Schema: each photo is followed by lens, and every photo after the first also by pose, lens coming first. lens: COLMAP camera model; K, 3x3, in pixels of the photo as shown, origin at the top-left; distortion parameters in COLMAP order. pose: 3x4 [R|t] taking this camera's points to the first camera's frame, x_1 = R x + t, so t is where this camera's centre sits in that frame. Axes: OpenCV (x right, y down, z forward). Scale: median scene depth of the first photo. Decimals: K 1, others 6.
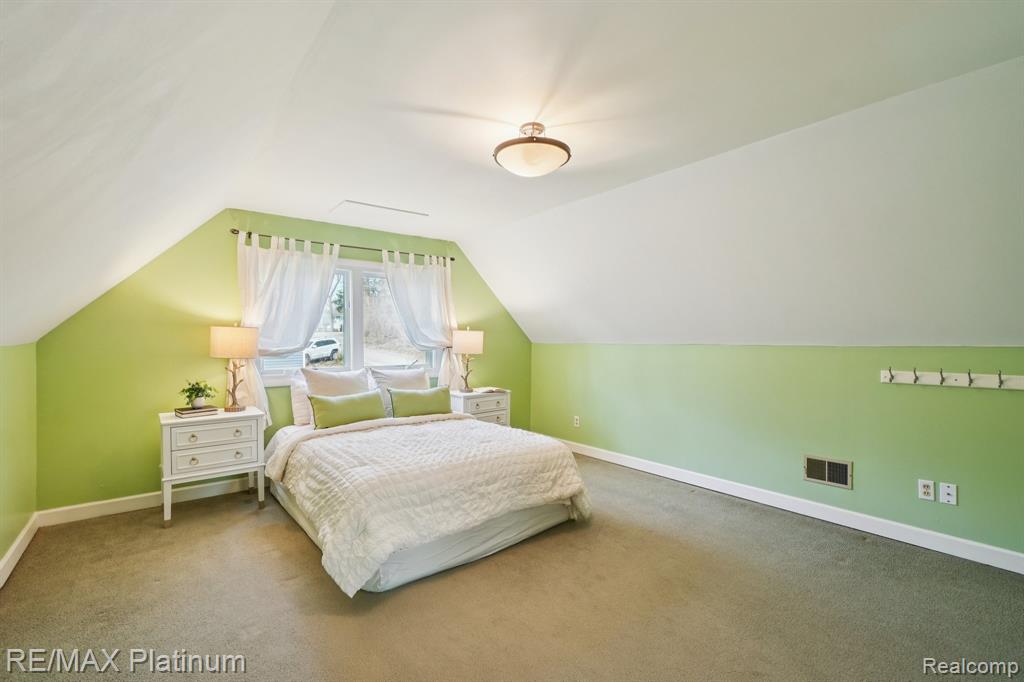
lens RADIAL K [[455.5, 0, 509.9], [0, 455.5, 343.1], [0, 0, 1]] dist [0.000649, 0.000156]
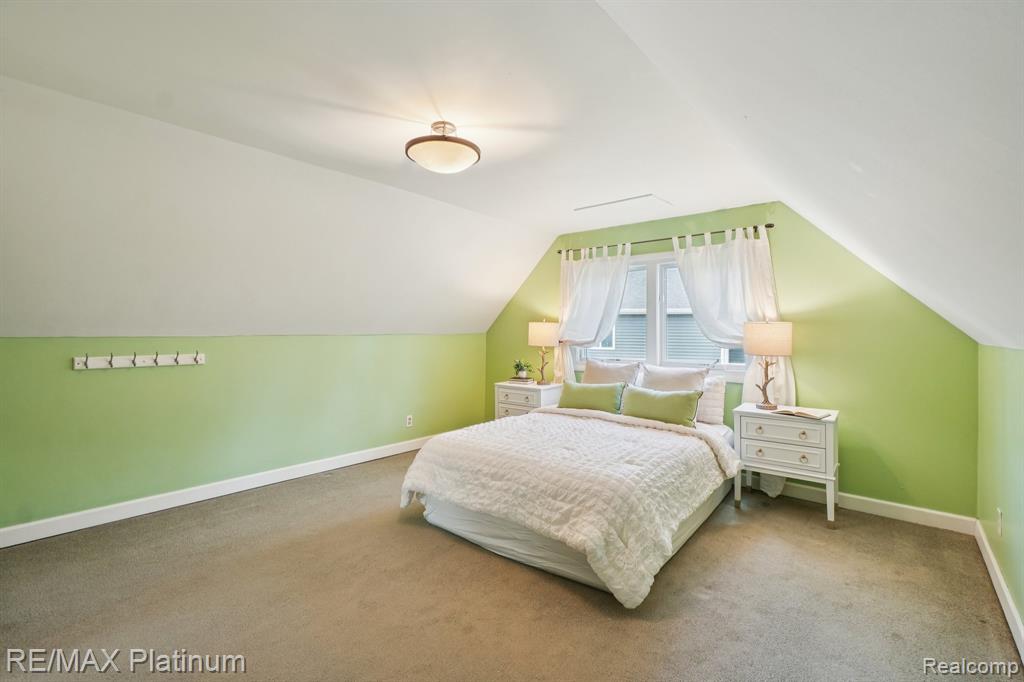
lens RADIAL K [[446.0, 0, 522.8], [0, 446.0, 332.3], [0, 0, 1]] dist [0.000193, 0.000808]
pose [[0.224658, 0.000205, -0.974438, 0.642497], [-0.023924, 0.999700, -0.005305, 0.000815], [0.974144, 0.024505, 0.224596, 0.602664]]
